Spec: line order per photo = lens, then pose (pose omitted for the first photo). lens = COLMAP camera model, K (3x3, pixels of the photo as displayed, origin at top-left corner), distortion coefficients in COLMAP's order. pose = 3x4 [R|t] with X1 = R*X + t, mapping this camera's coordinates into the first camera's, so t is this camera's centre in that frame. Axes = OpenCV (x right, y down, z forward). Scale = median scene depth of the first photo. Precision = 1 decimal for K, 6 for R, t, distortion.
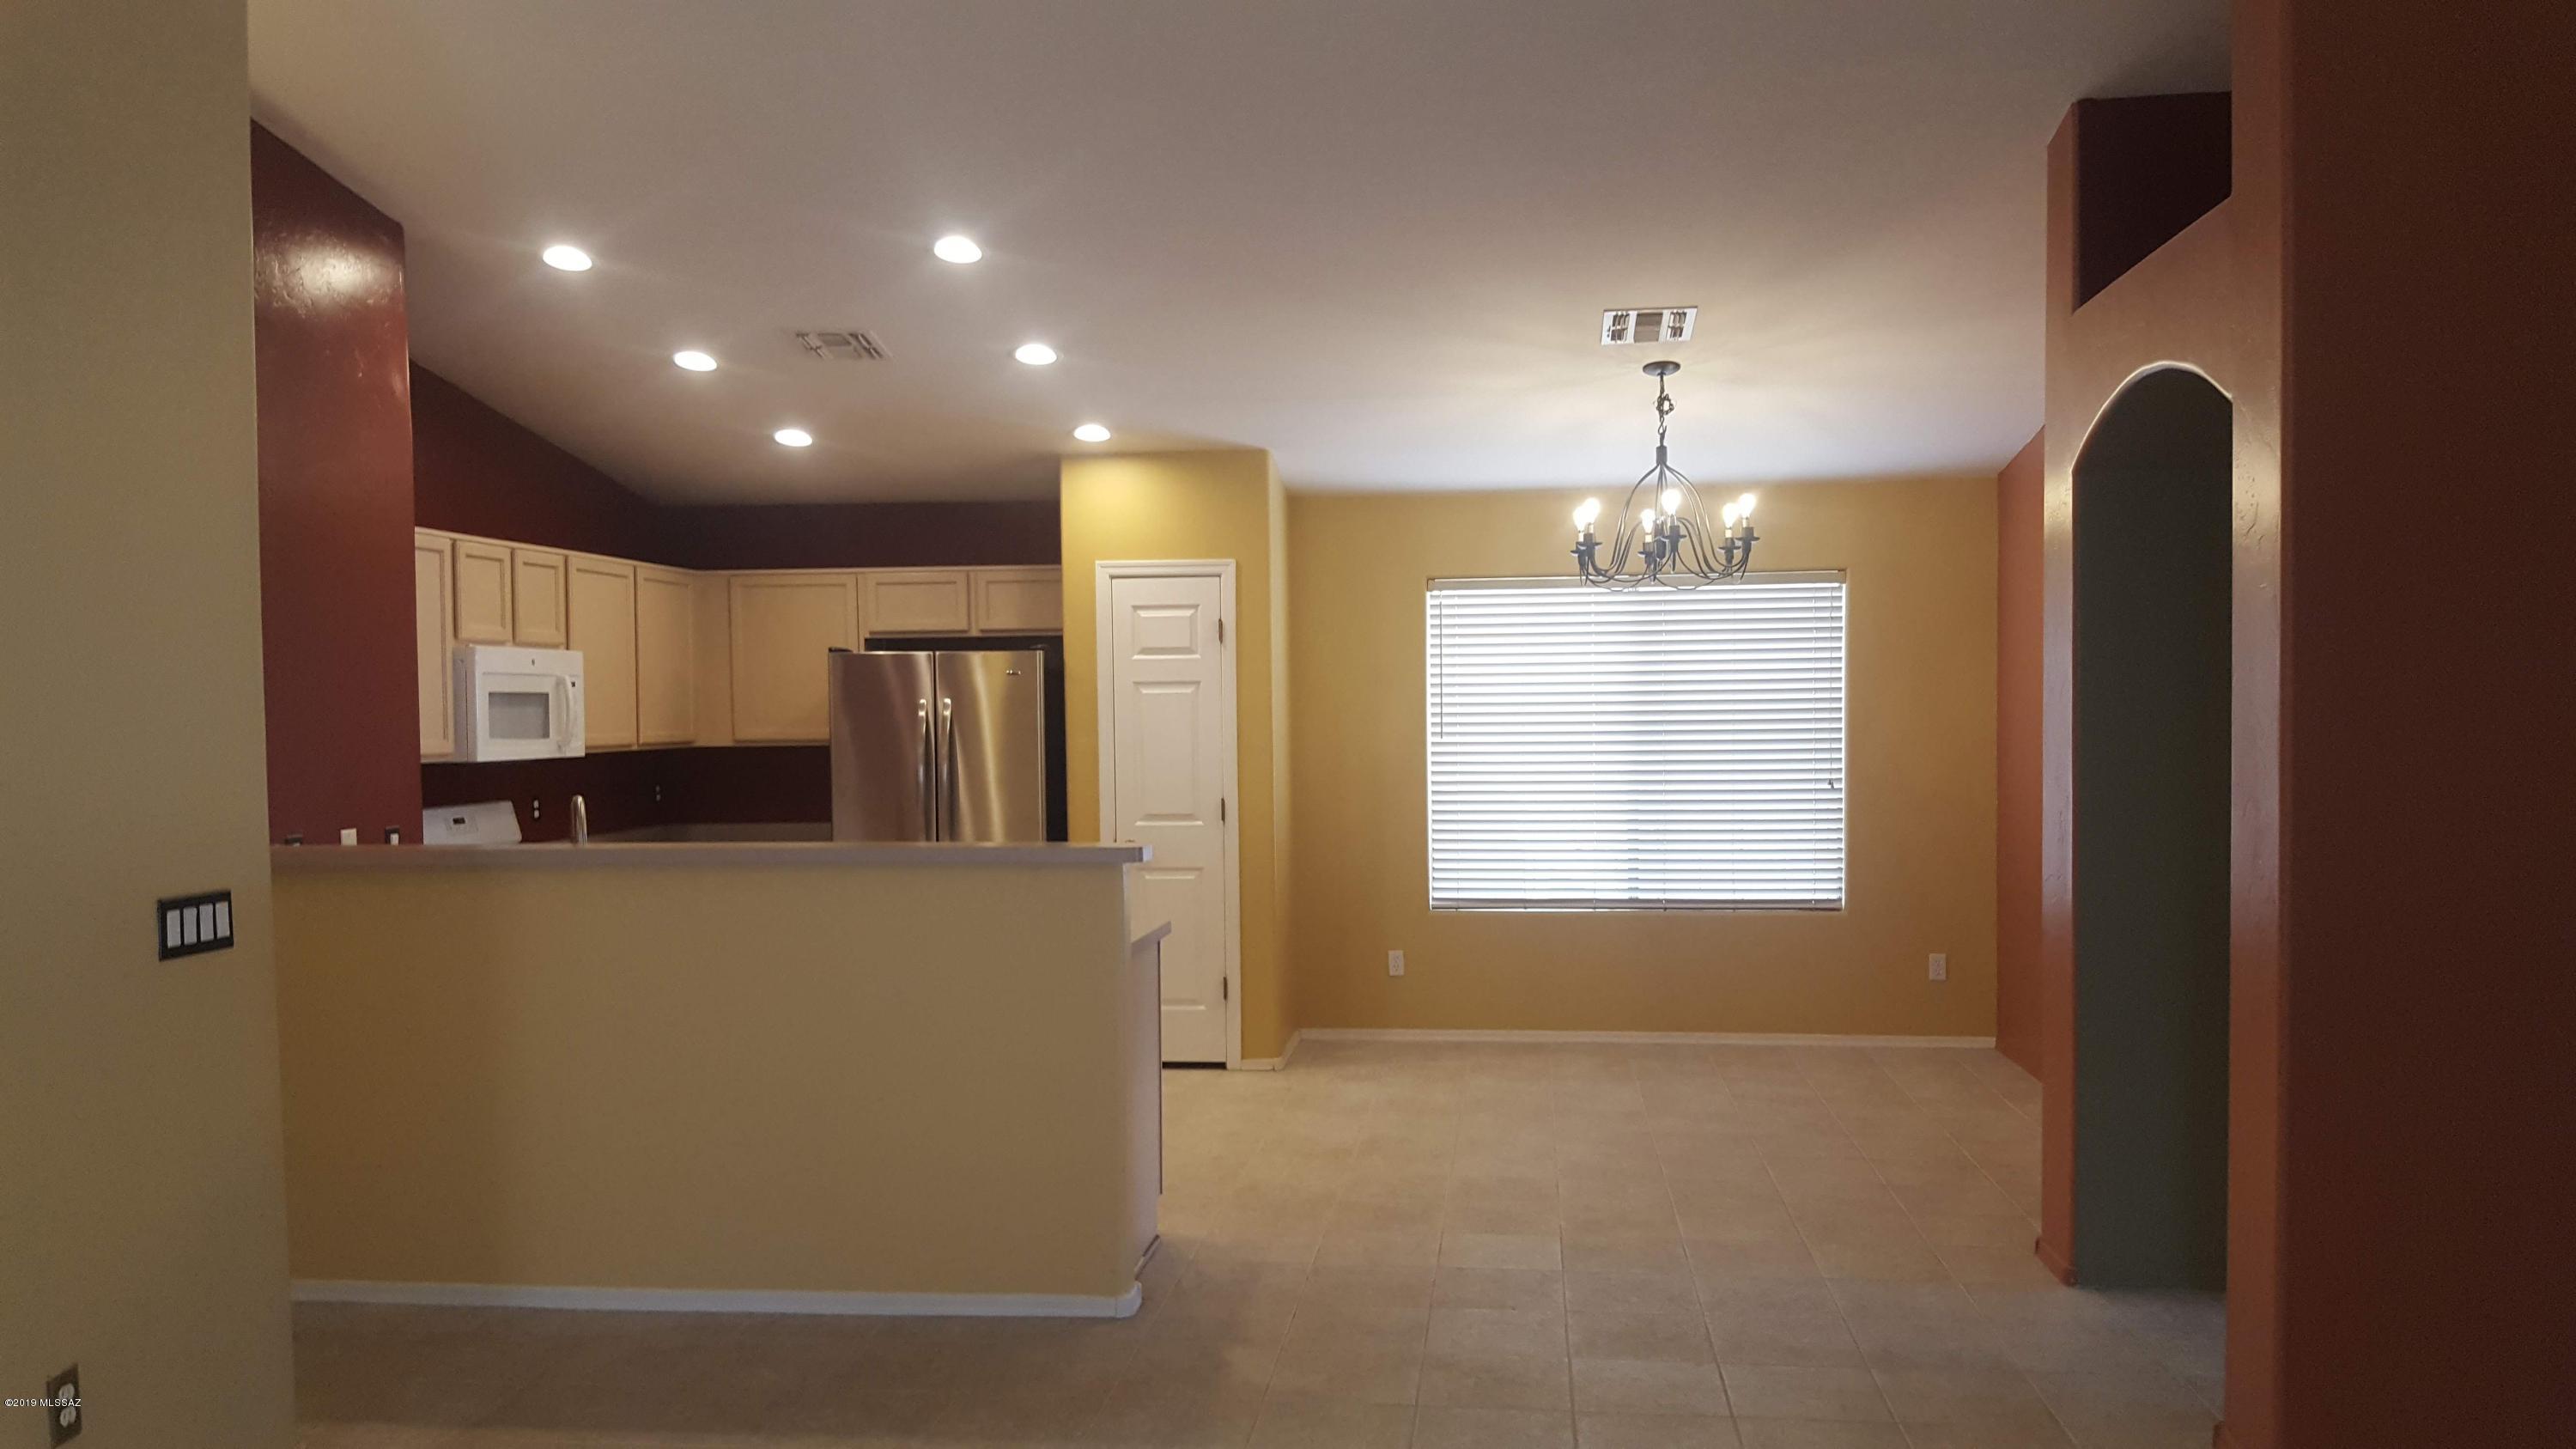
lens RADIAL K [[1900.9, 0, 1290.8], [0, 1900.9, 770.4], [0, 0, 1]] dist [0.195262, -0.340064]
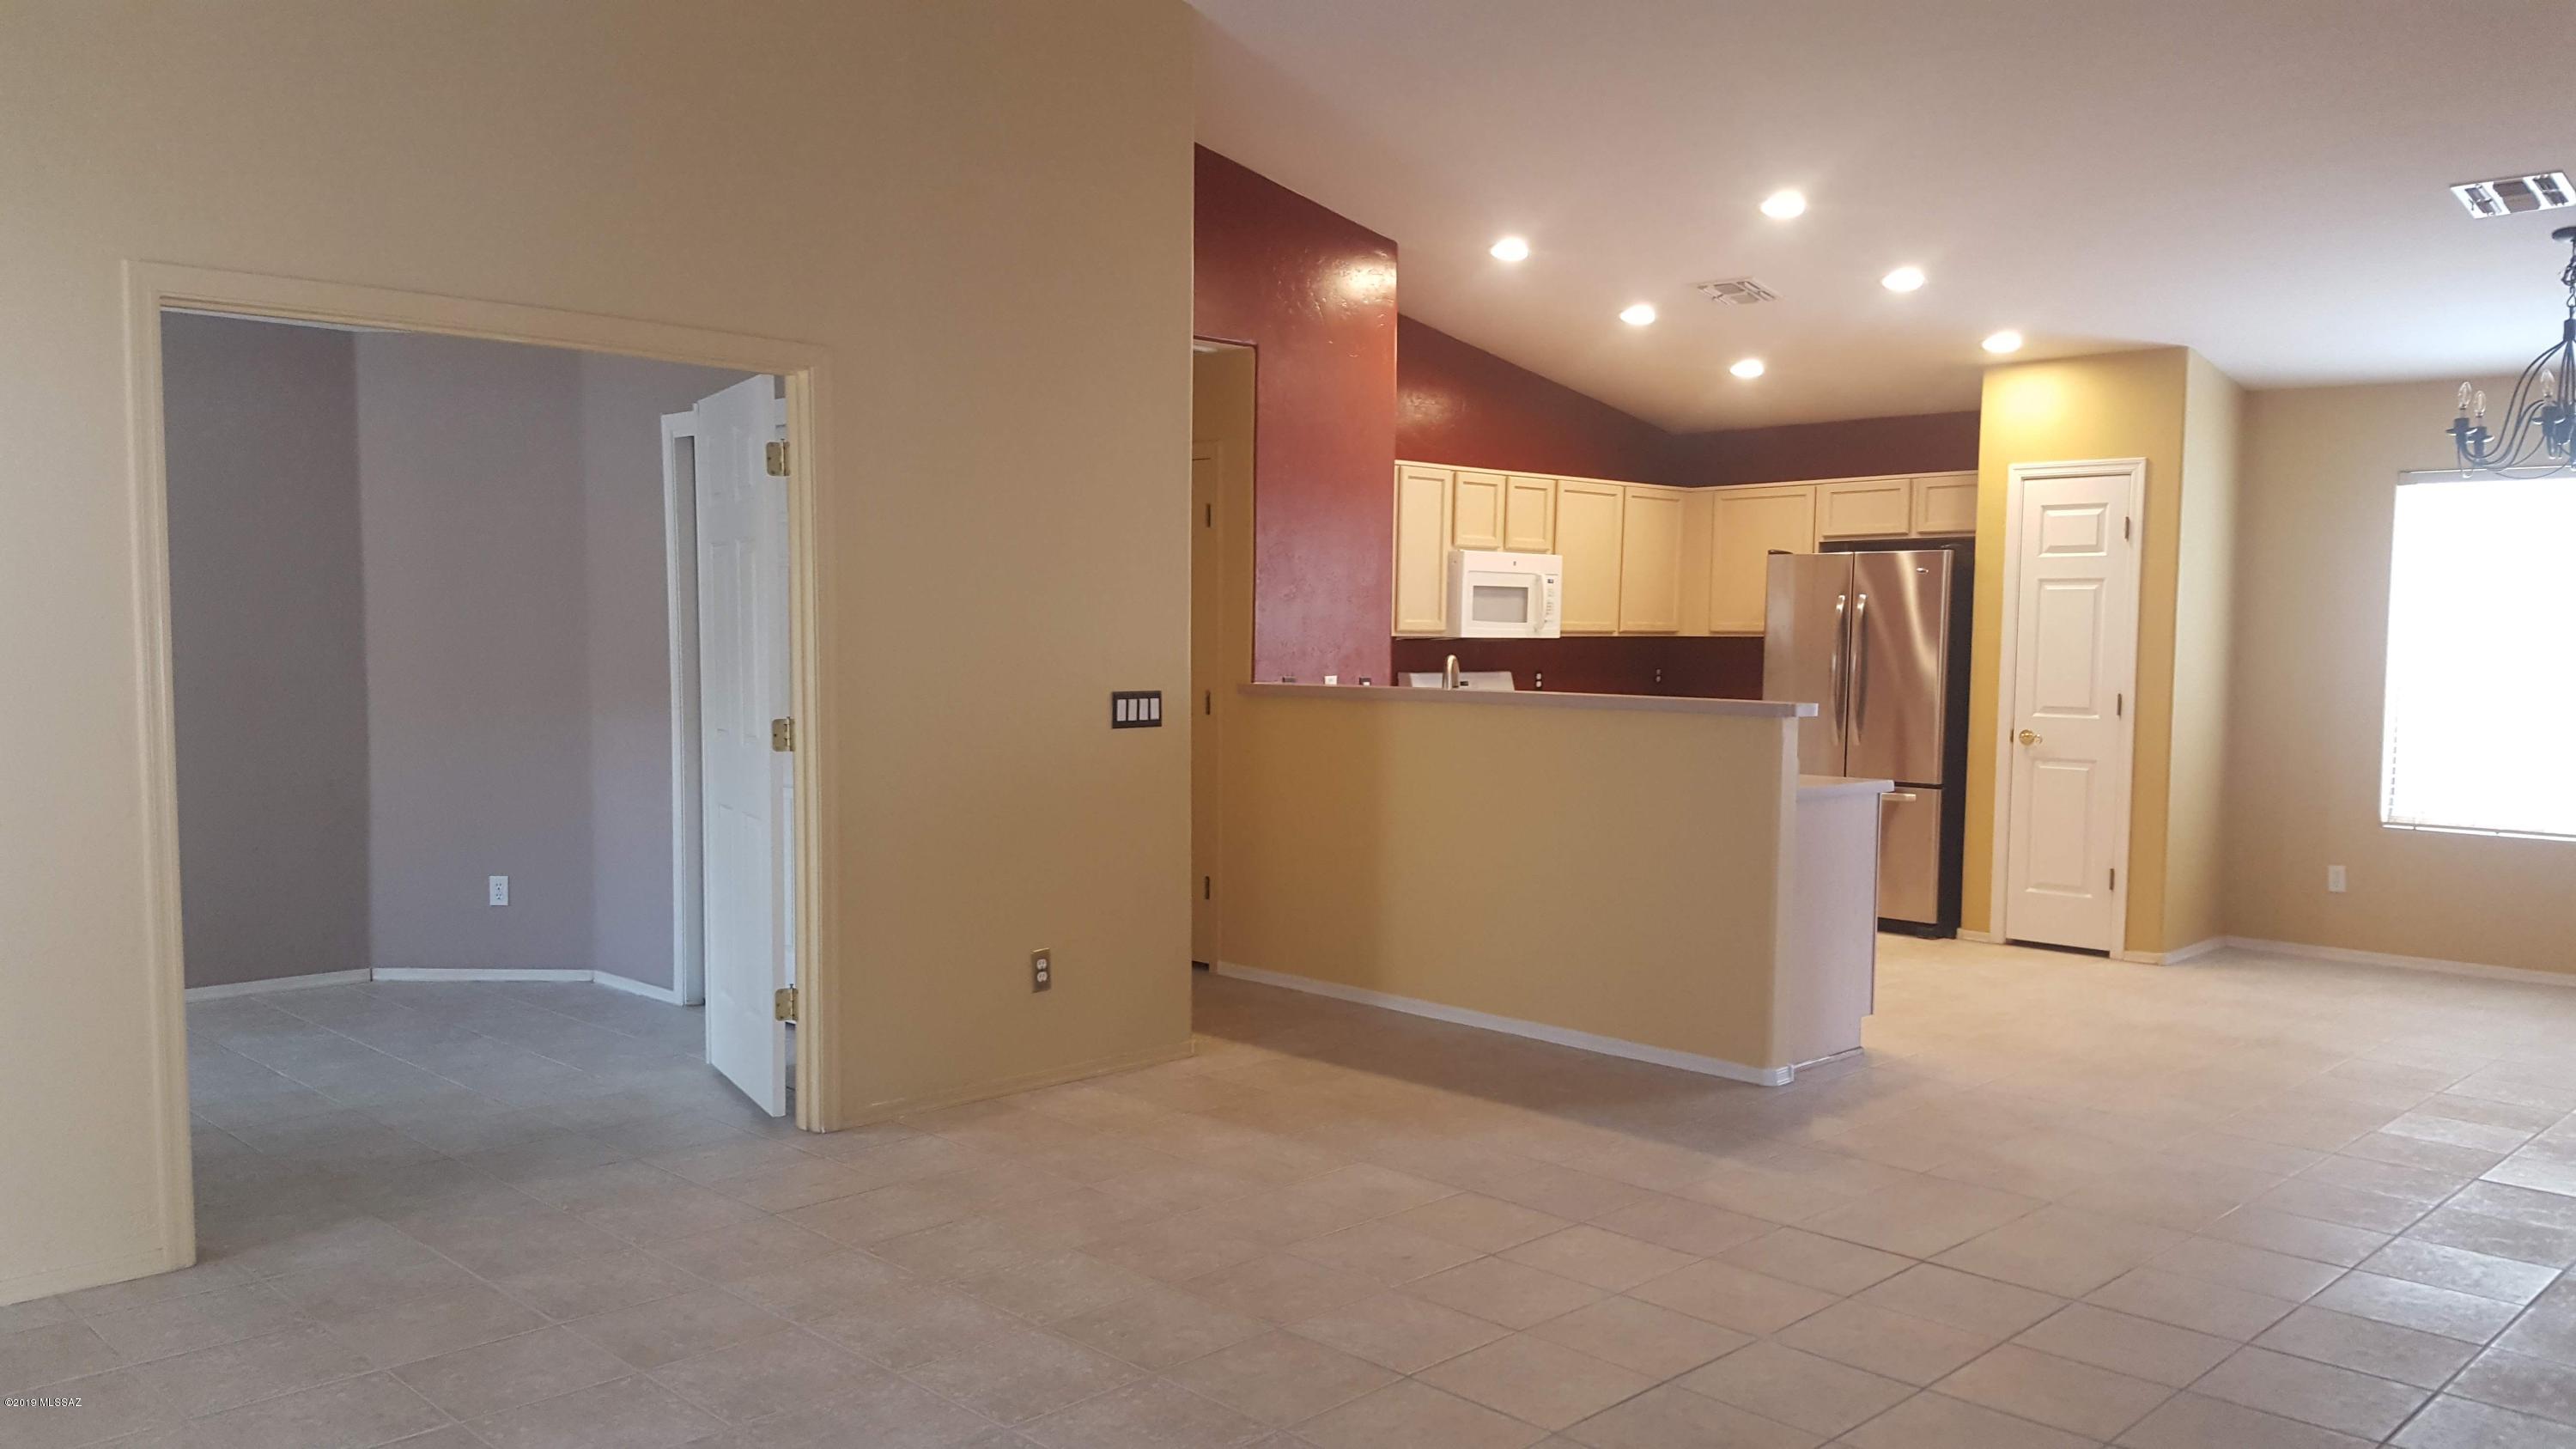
lens RADIAL K [[1900.9, 0, 1290.8], [0, 1900.9, 770.4], [0, 0, 1]] dist [0.195262, -0.340064]
pose [[0.790633, 0.066957, -0.608618, 0.264219], [-0.041943, 0.997590, 0.055263, 0.017342], [0.610852, -0.018166, 0.791536, -0.102213]]
